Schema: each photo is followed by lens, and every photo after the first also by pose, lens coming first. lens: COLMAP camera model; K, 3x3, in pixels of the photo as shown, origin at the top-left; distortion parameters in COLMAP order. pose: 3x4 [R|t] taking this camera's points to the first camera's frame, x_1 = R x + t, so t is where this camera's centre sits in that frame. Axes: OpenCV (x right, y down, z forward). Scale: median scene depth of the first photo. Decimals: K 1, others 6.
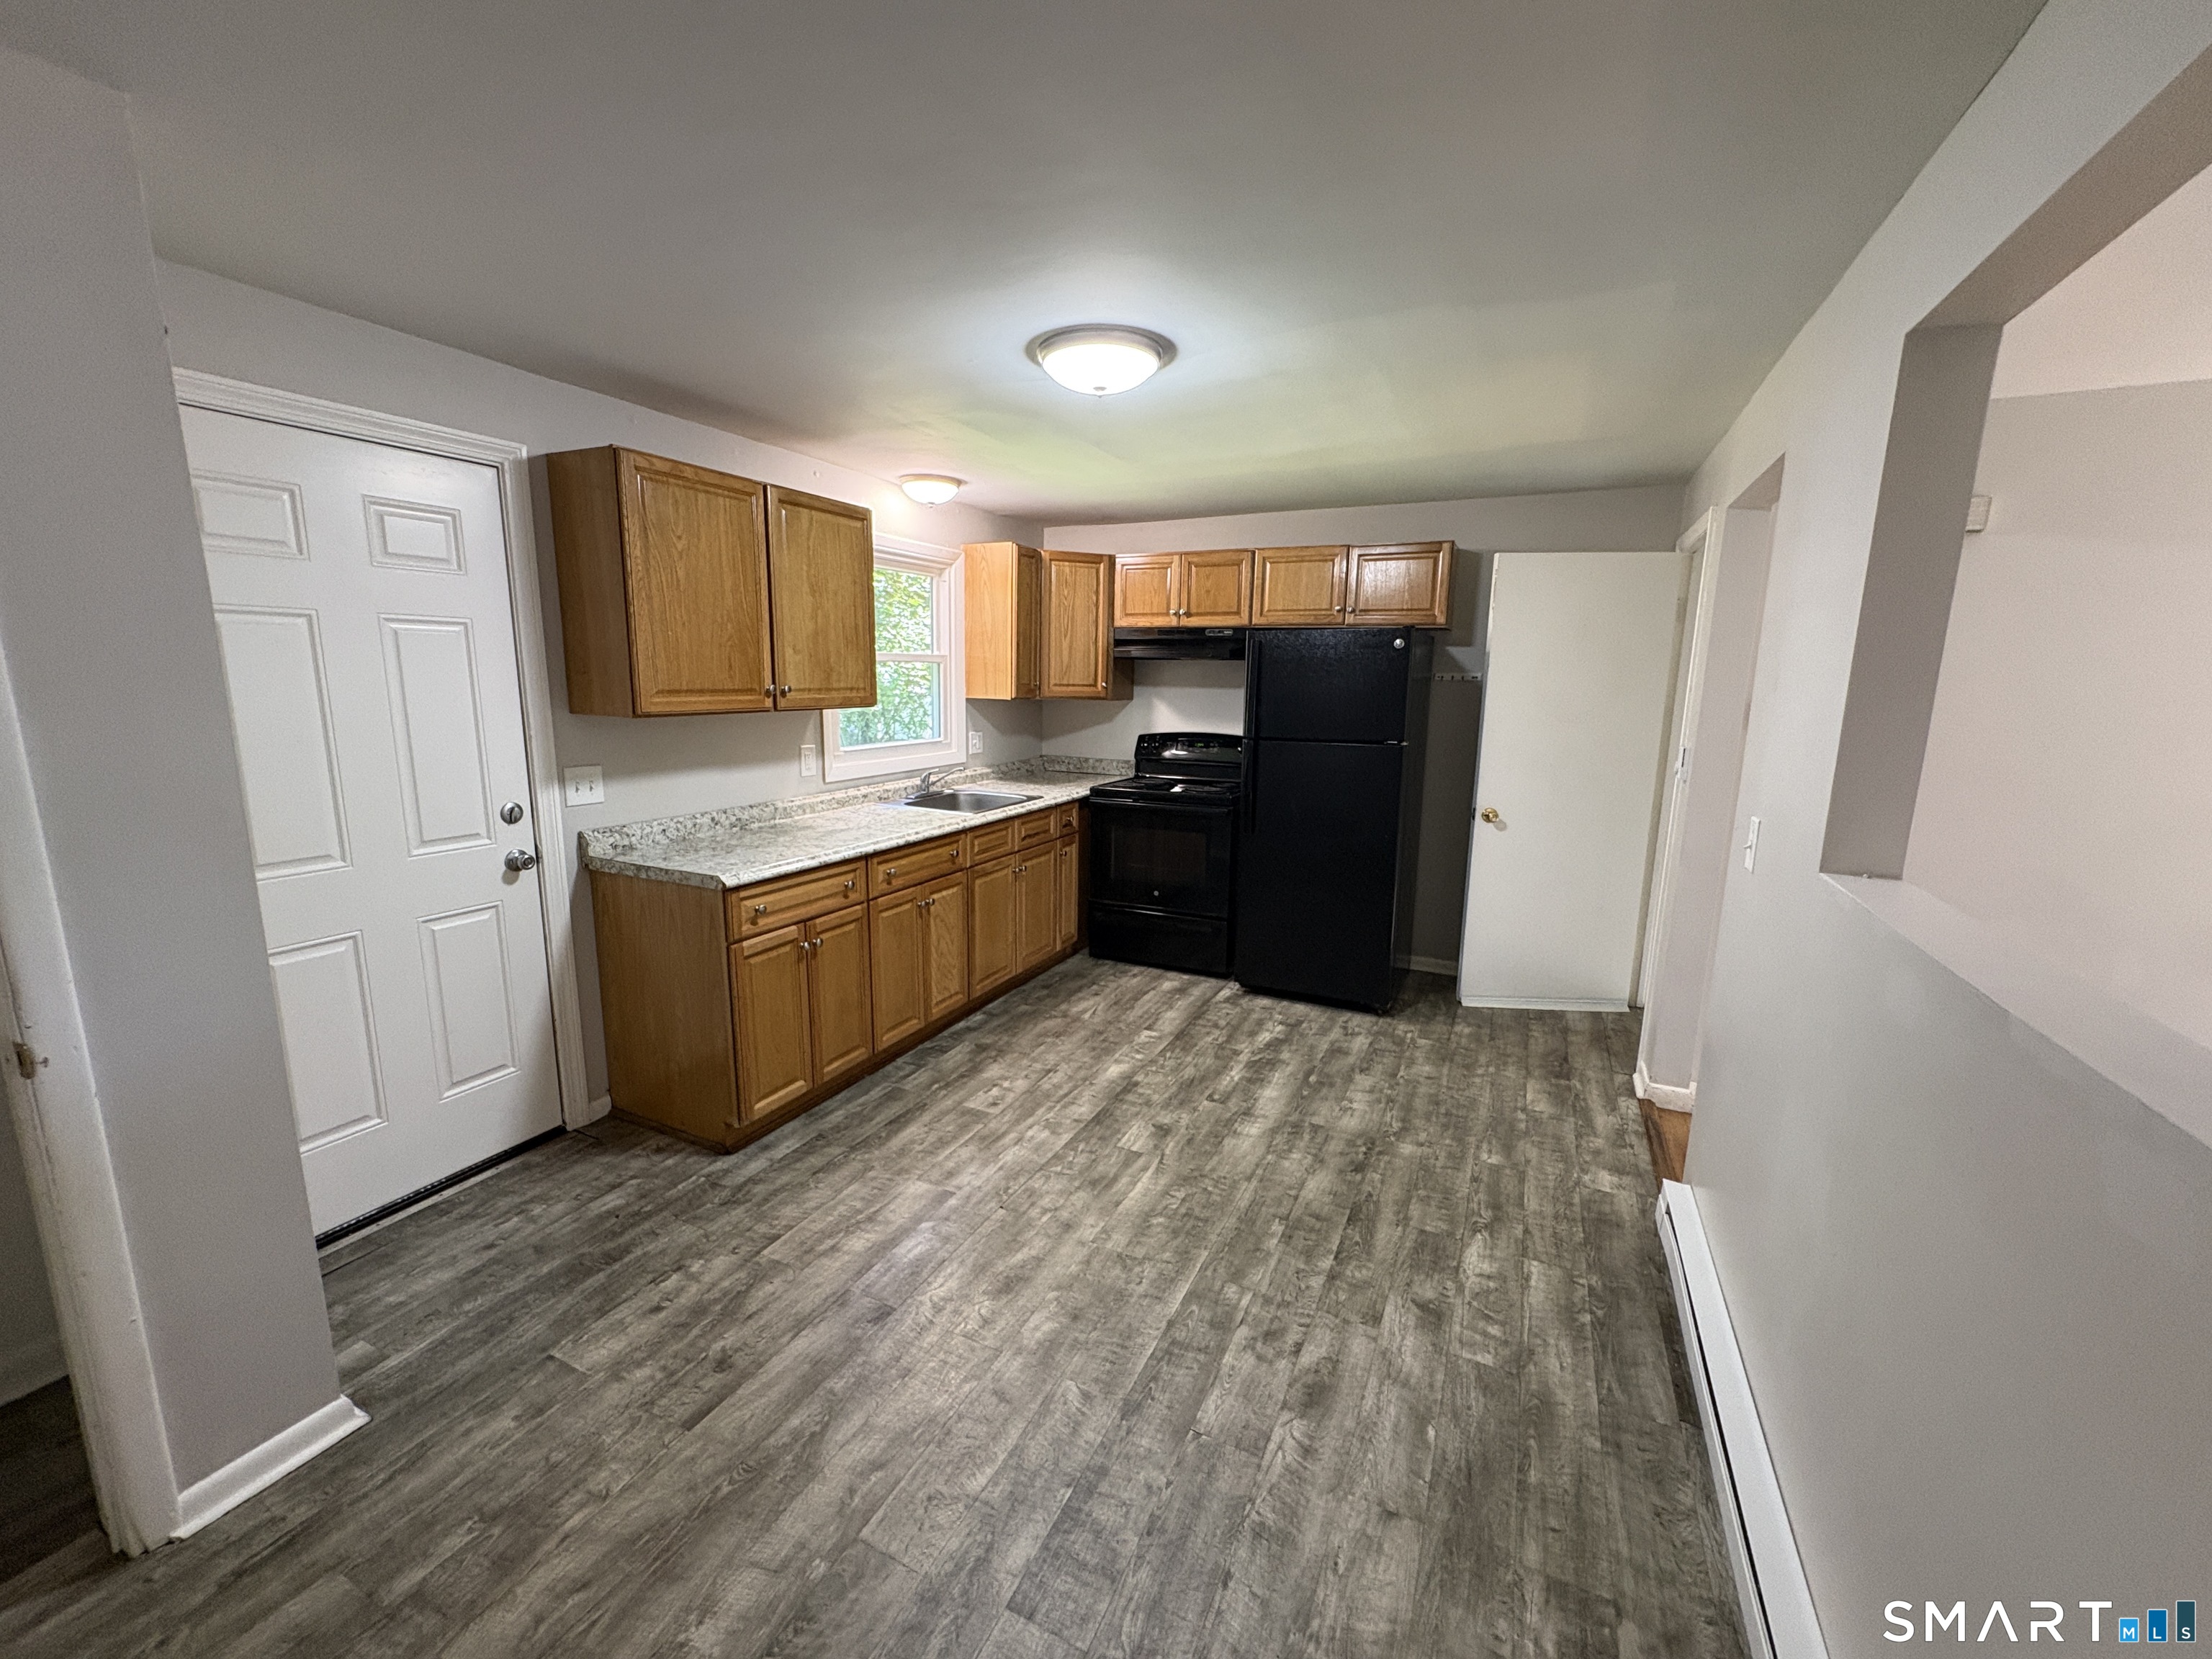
lens RADIAL K [[880.6, 0, 1101.6], [0, 880.6, 835.7], [0, 0, 1]] dist [-0.000113, 0.000389]
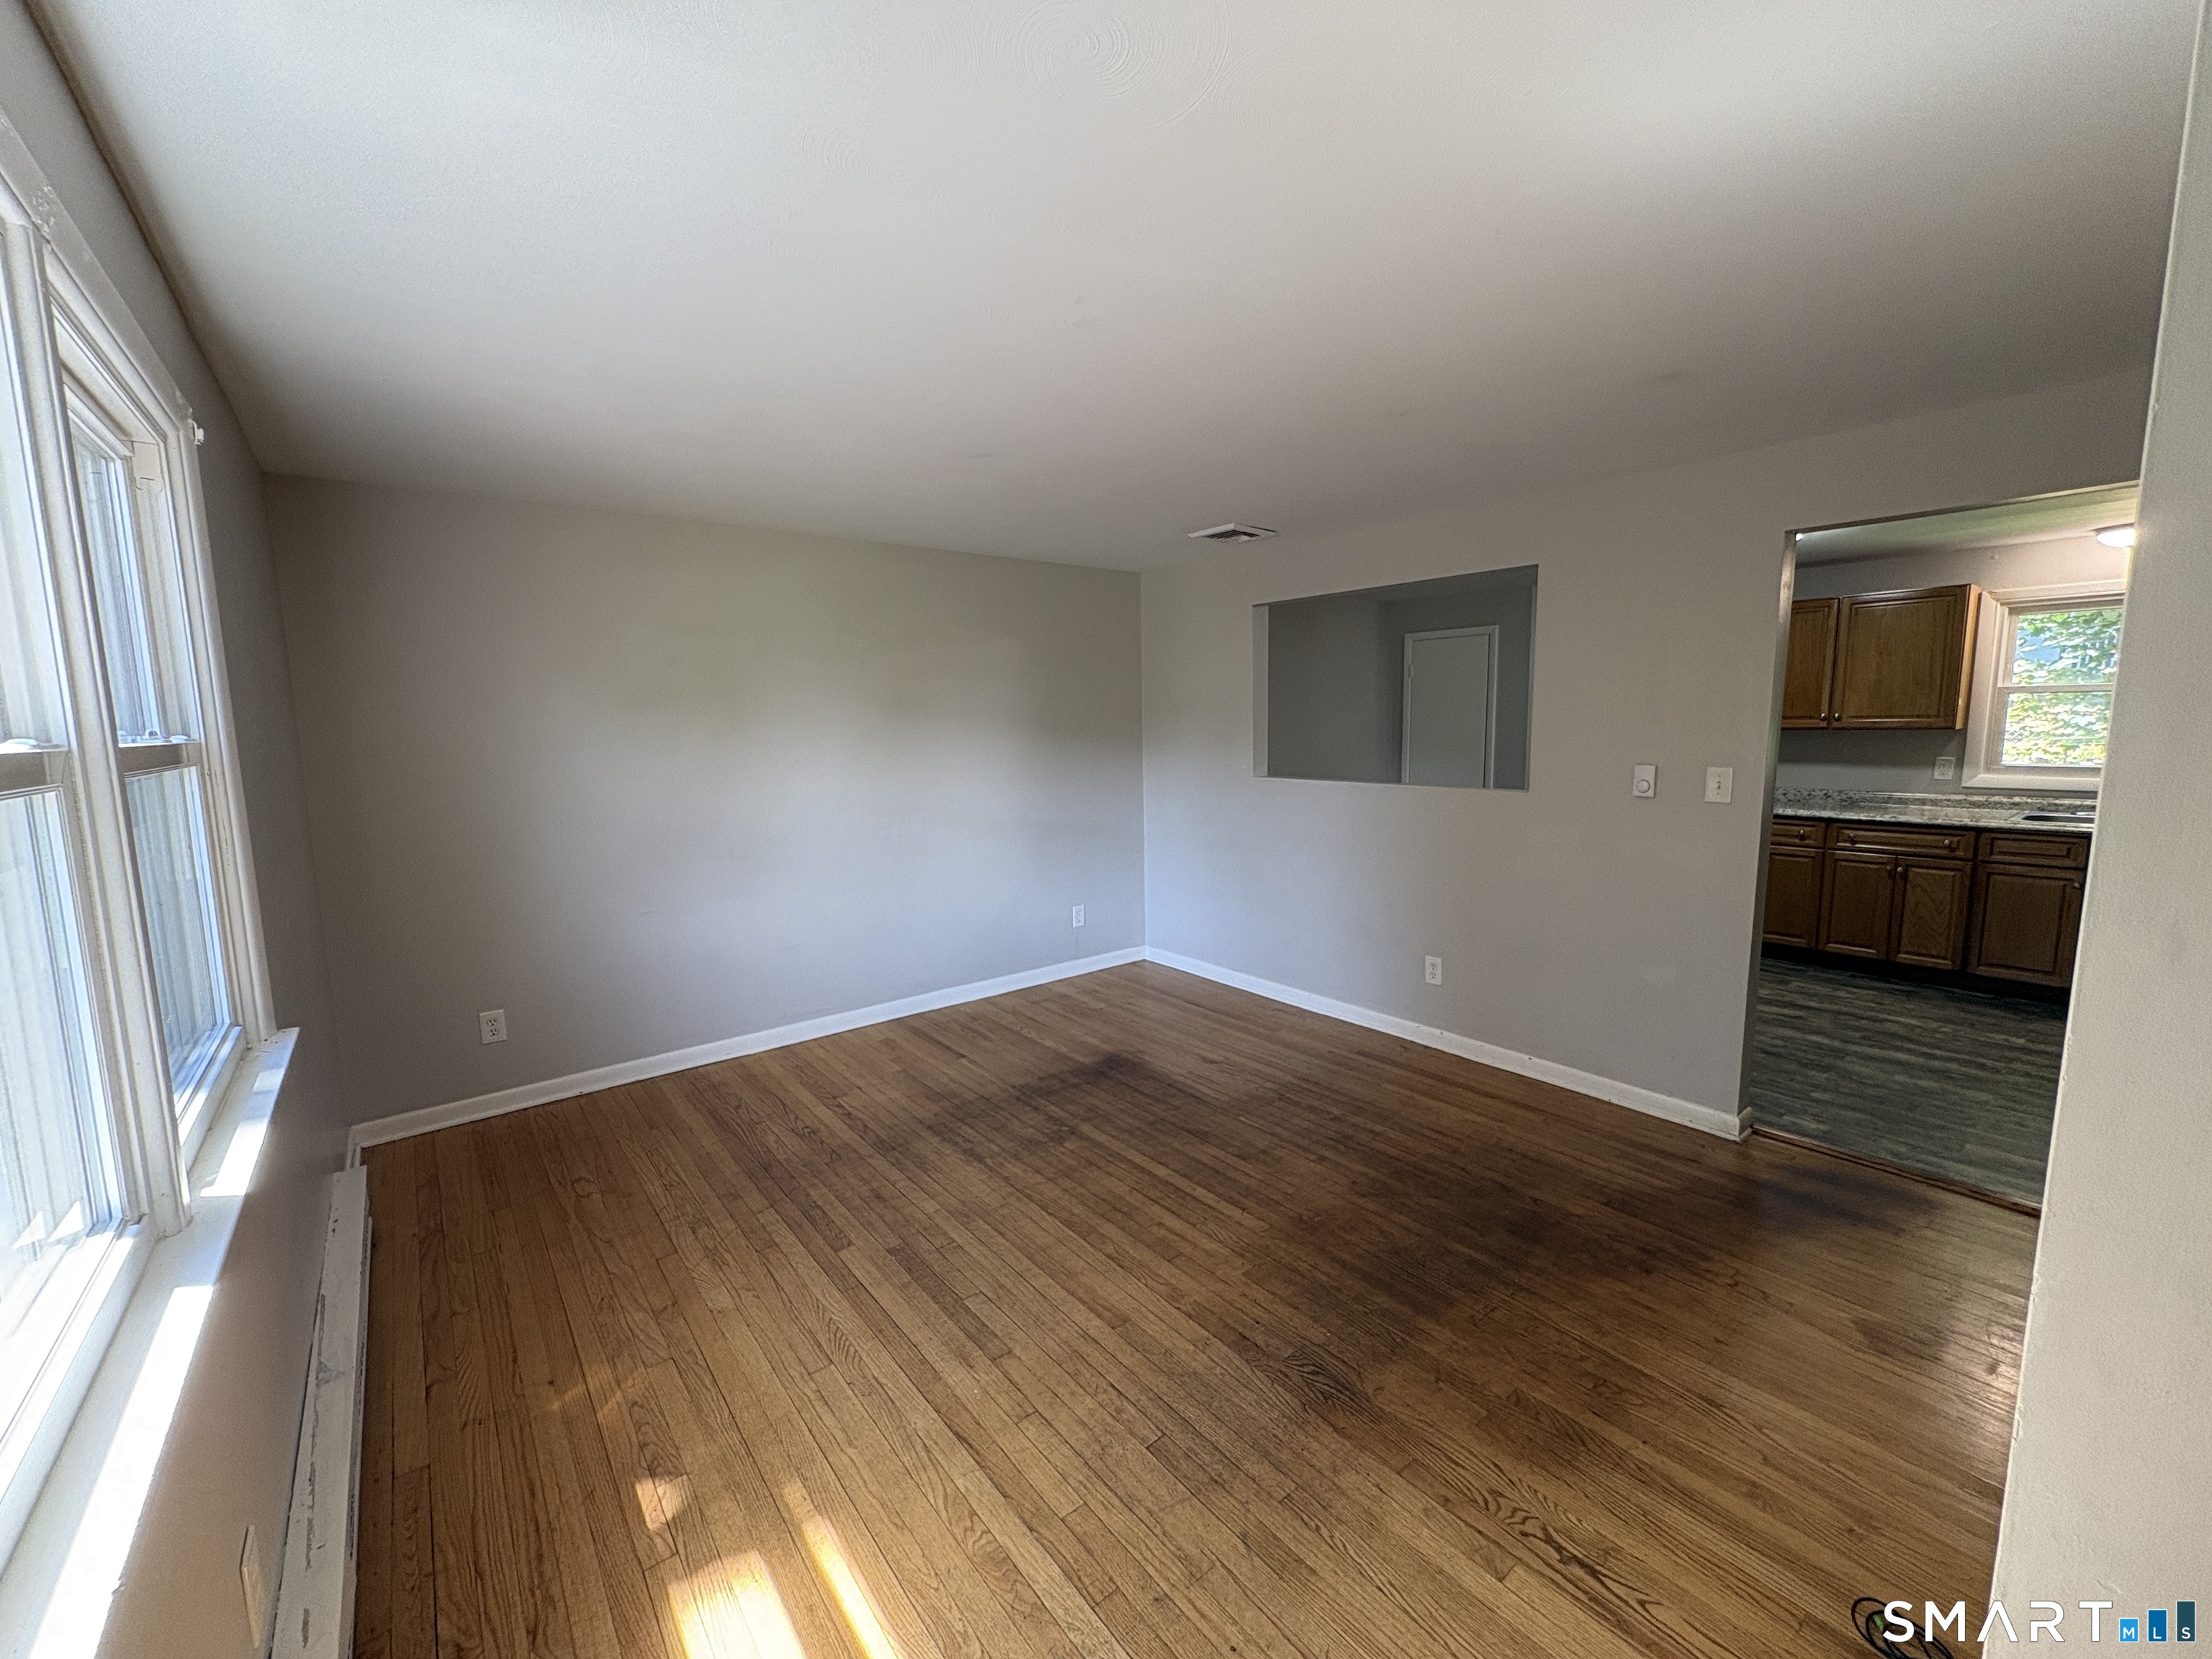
lens RADIAL K [[880.6, 0, 1105.1], [0, 880.6, 832.2], [0, 0, 1]] dist [-0.000113, 0.000389]
pose [[-0.425068, 0.109448, -0.898520, 1.869038], [-0.153843, 0.969485, 0.190872, -0.063703], [0.891992, 0.219365, -0.395259, 0.509799]]
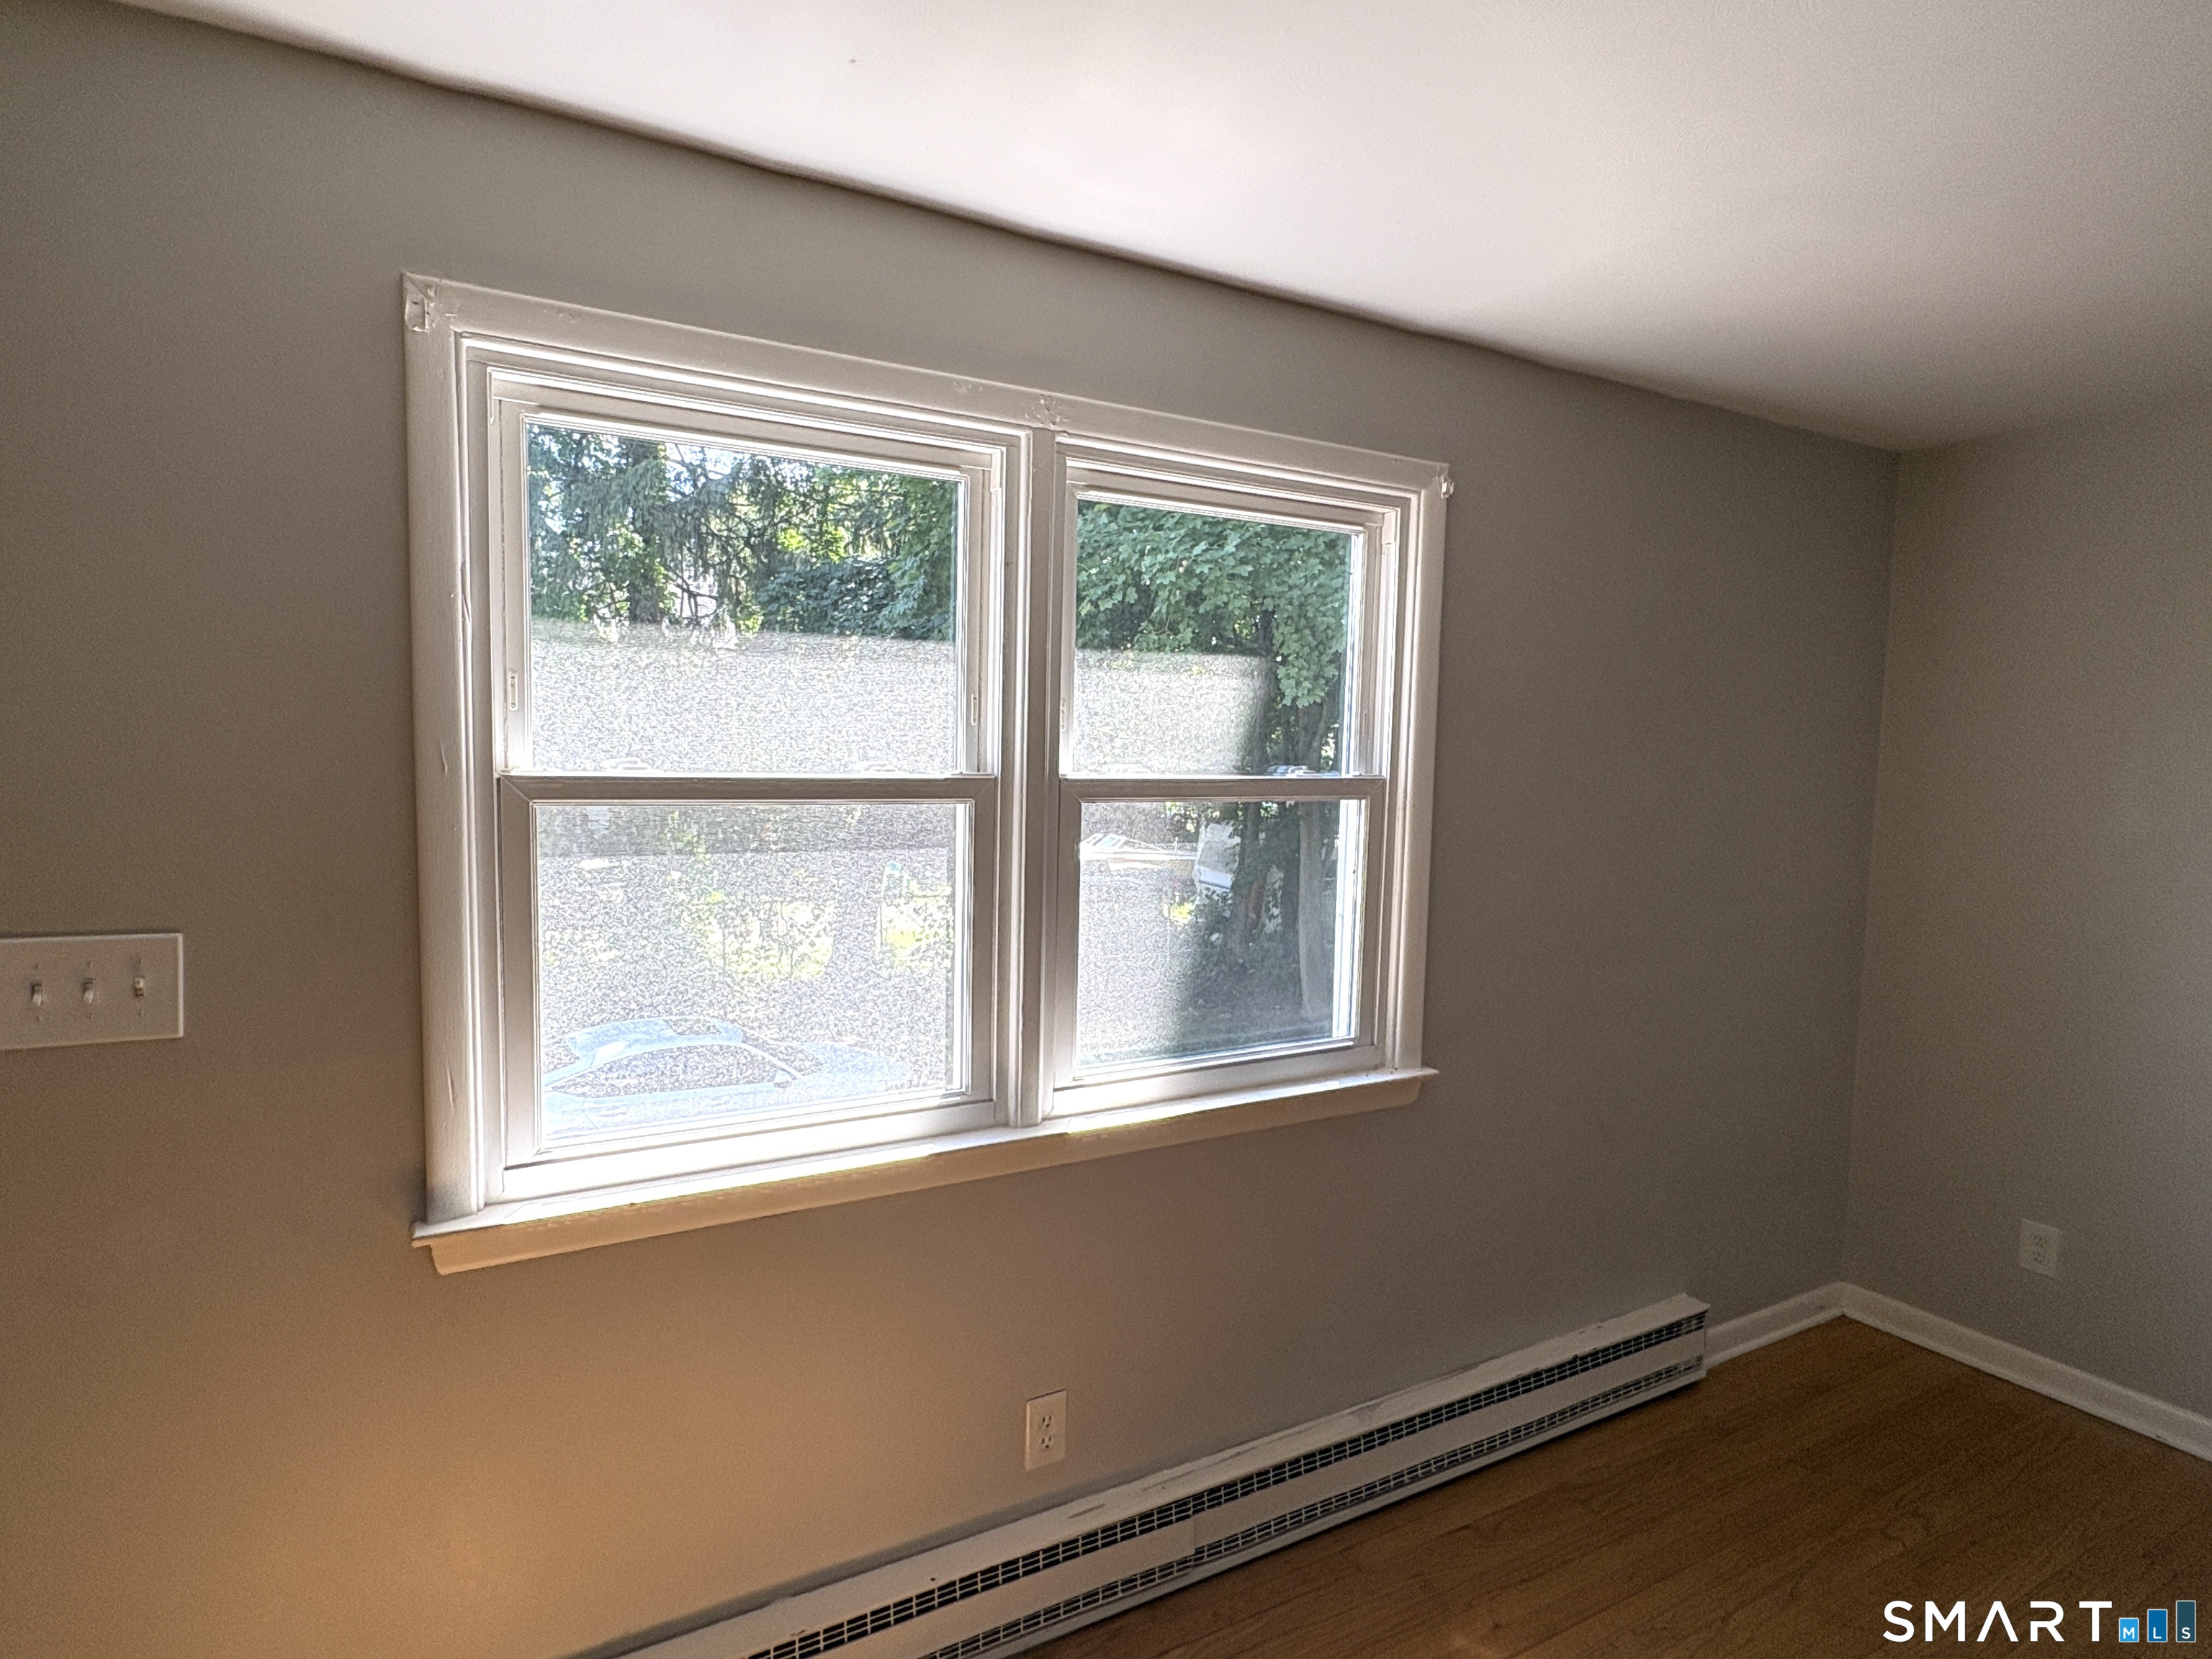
lens RADIAL K [[1229.9, 0, 1108.4], [0, 1229.9, 835.1], [0, 0, 1]] dist [0.000538, -0.000486]
pose [[-0.838141, -0.077141, 0.539971, 1.301245], [0.064770, 0.968870, 0.238949, -0.101637], [-0.541594, 0.235246, -0.807053, 0.558743]]
